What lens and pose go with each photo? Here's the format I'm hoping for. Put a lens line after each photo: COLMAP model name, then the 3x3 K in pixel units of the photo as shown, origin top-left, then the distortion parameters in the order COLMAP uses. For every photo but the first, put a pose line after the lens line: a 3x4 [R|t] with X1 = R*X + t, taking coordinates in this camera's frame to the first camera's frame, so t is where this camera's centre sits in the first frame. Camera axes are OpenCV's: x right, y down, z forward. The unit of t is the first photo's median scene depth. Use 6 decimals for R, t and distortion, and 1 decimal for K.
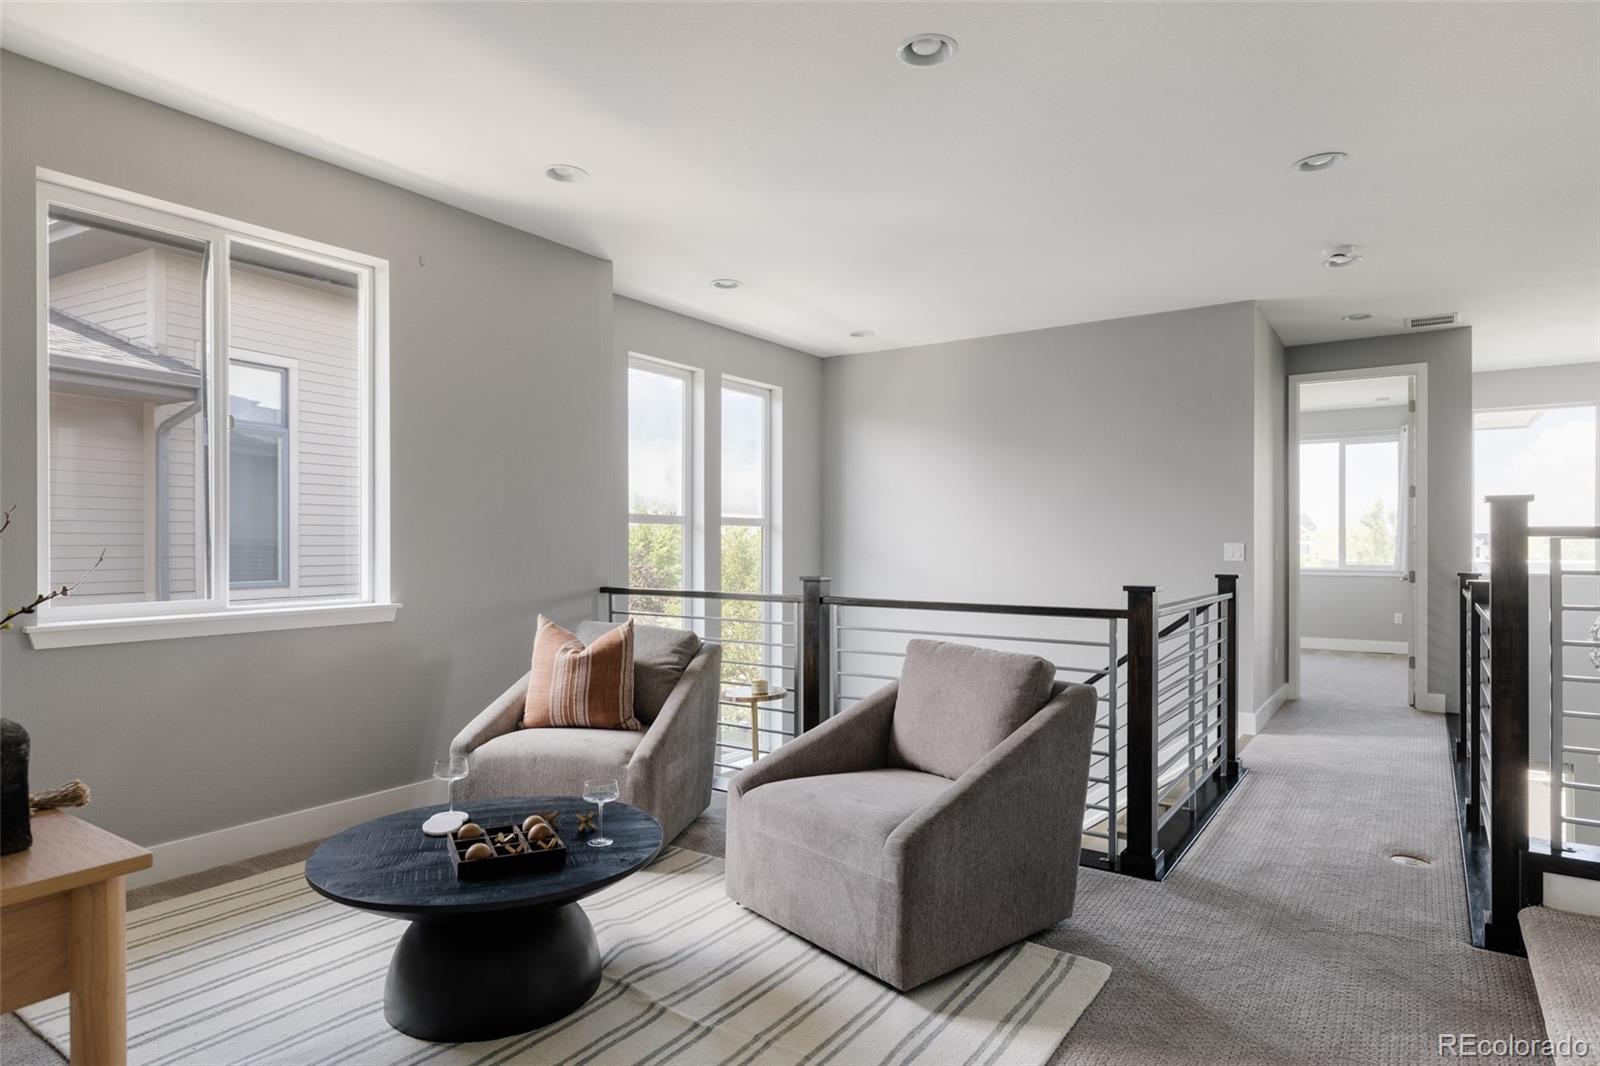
lens RADIAL K [[906.3, 0, 799.5], [0, 906.3, 537.2], [0, 0, 1]] dist [-0.001489, -0.001942]
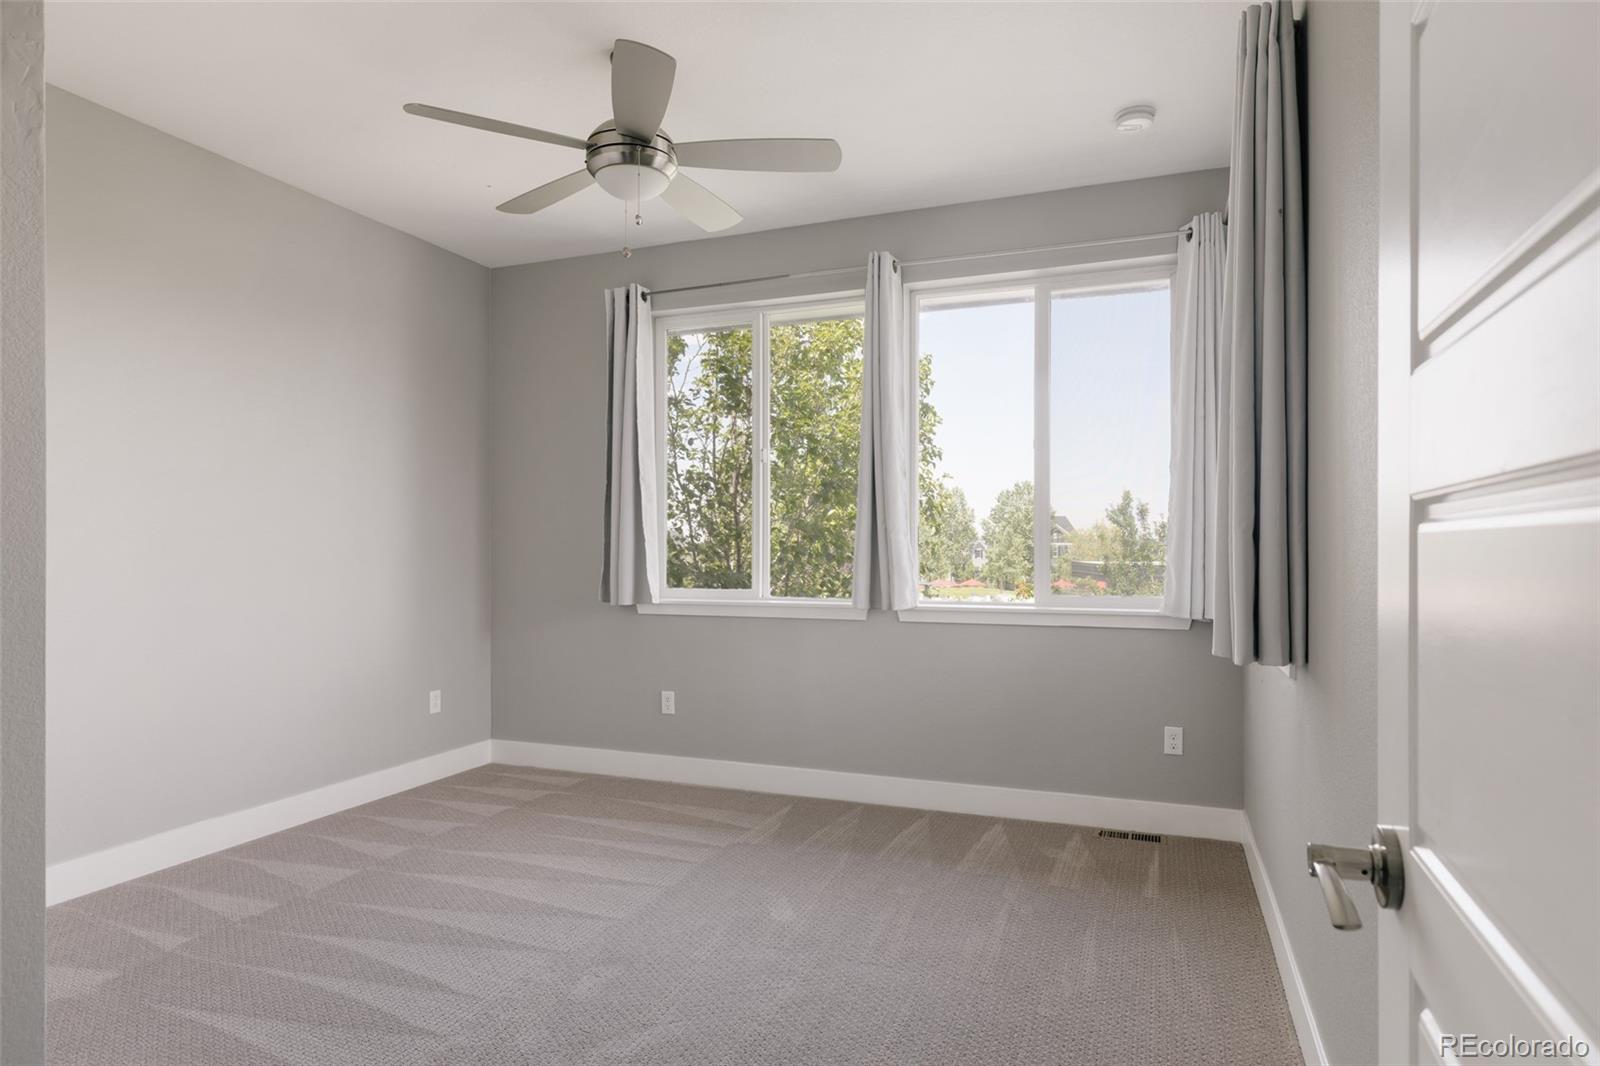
lens RADIAL K [[906.3, 0, 802.2], [0, 906.3, 544.3], [0, 0, 1]] dist [-0.001489, -0.001942]
pose [[0.974663, -0.007956, 0.223538, 0.166159], [0.006223, 0.999945, 0.008453, -0.001613], [-0.223593, -0.006847, 0.974659, 0.260848]]
